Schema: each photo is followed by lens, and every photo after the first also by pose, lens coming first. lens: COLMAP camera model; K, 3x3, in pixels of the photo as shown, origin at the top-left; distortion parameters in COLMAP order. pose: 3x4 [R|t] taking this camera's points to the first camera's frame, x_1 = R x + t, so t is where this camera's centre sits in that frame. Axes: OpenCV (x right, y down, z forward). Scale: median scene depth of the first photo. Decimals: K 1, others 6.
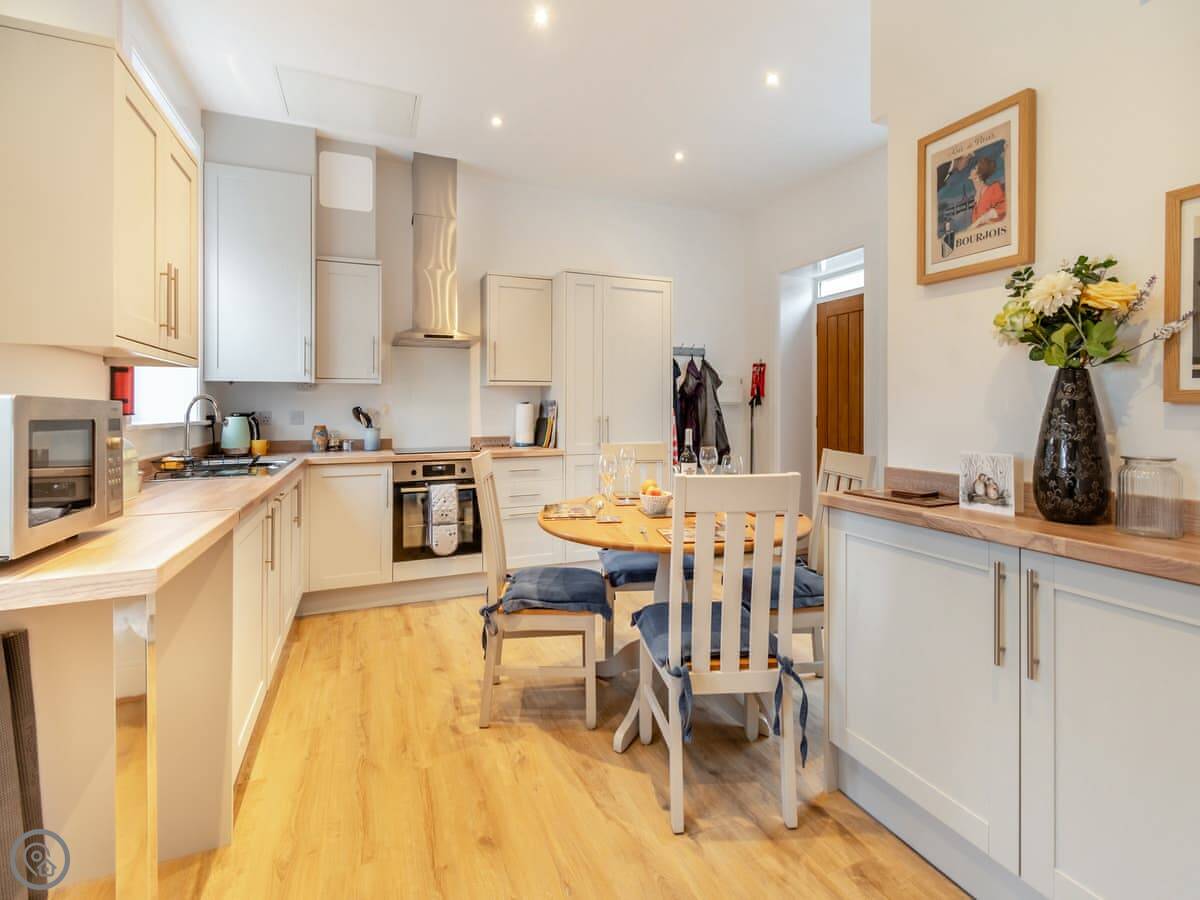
lens RADIAL K [[600.8, 0, 601.5], [0, 600.8, 399.3], [0, 0, 1]] dist [0.004377, 0.000607]
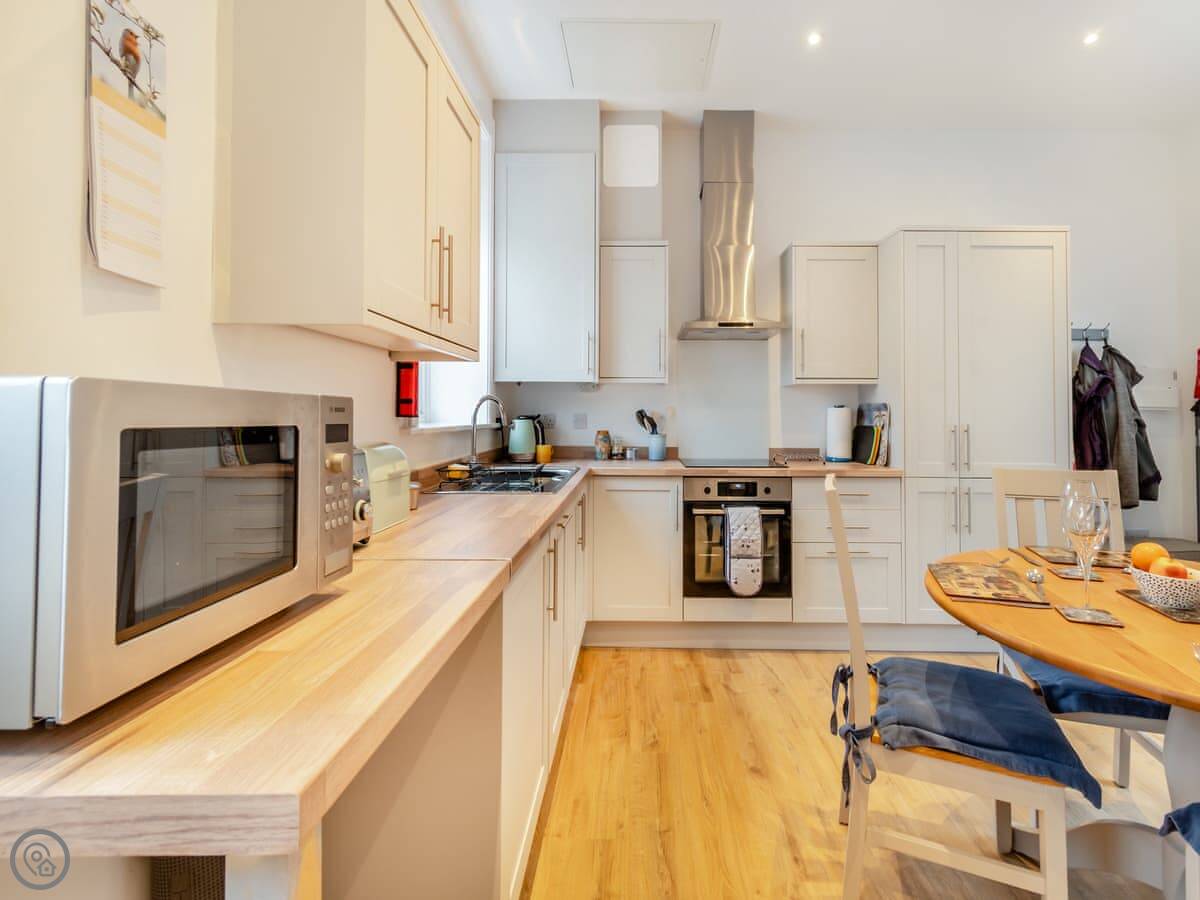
lens RADIAL K [[600.8, 0, 601.5], [0, 600.8, 399.3], [0, 0, 1]] dist [0.004377, 0.000607]
pose [[0.909546, -0.001163, -0.415601, -0.105078], [-0.001935, 0.999973, -0.007034, 0.003645], [0.415598, 0.007202, 0.909520, 0.196894]]
